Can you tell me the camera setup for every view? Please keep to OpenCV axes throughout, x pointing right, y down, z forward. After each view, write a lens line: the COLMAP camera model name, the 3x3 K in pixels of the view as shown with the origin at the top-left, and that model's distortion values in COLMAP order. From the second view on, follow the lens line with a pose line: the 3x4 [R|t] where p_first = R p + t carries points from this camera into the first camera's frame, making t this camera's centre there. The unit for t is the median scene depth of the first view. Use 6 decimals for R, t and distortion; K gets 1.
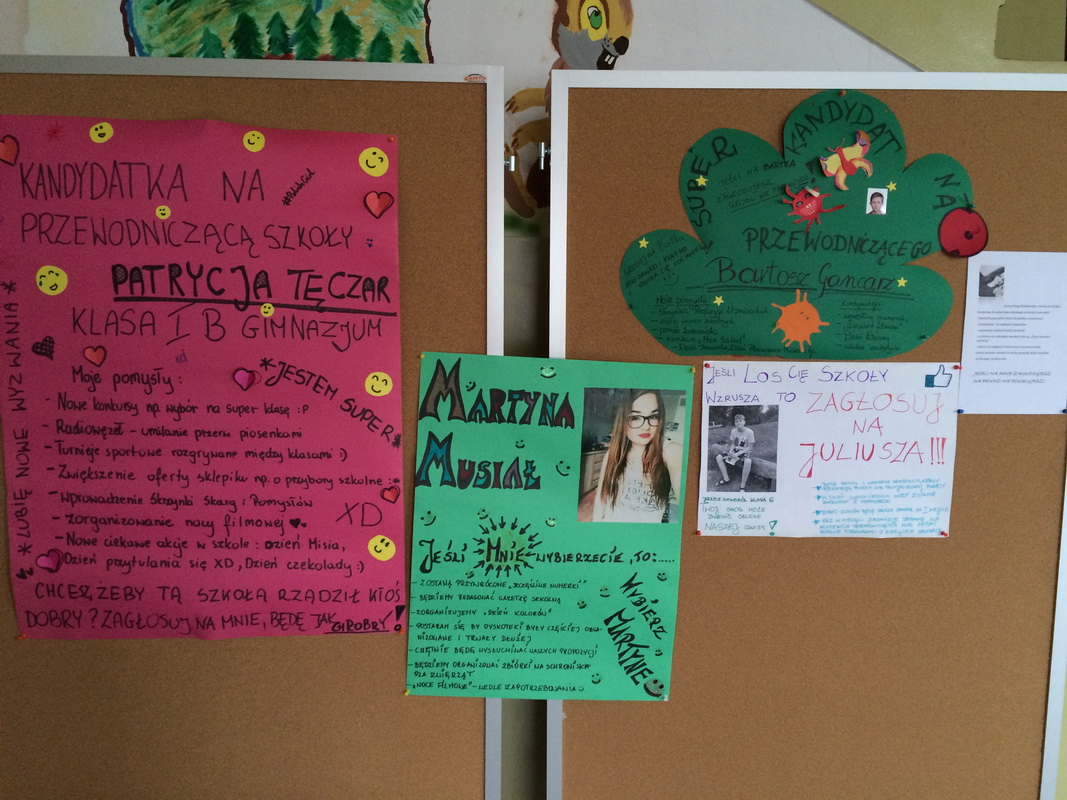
lens RADIAL K [[906.9, 0, 536.9], [0, 906.9, 395.7], [0, 0, 1]] dist [0.074821, -0.100484]
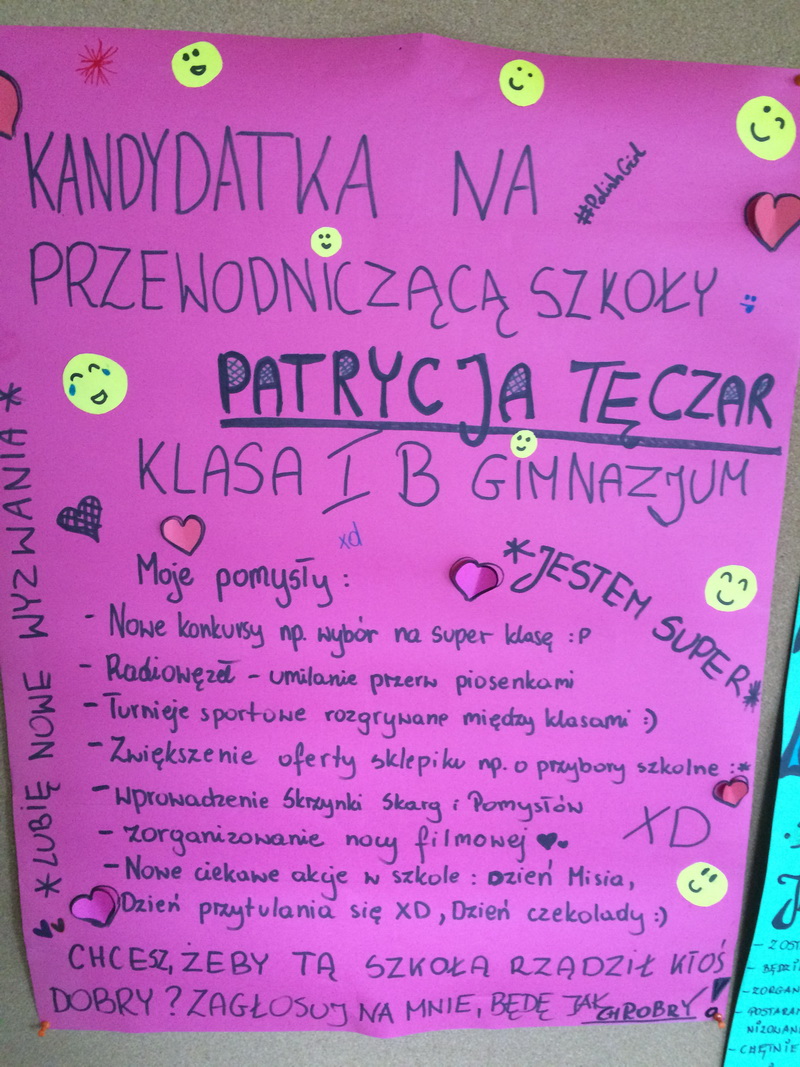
lens RADIAL K [[906.9, 0, 403.1], [0, 906.9, 539.5], [0, 0, 1]] dist [0.074821, -0.100484]
pose [[0.999983, 0.002607, -0.005243, -0.354005], [-0.002083, 0.995239, 0.097446, -0.089050], [0.005472, -0.097433, 0.995227, 0.496021]]
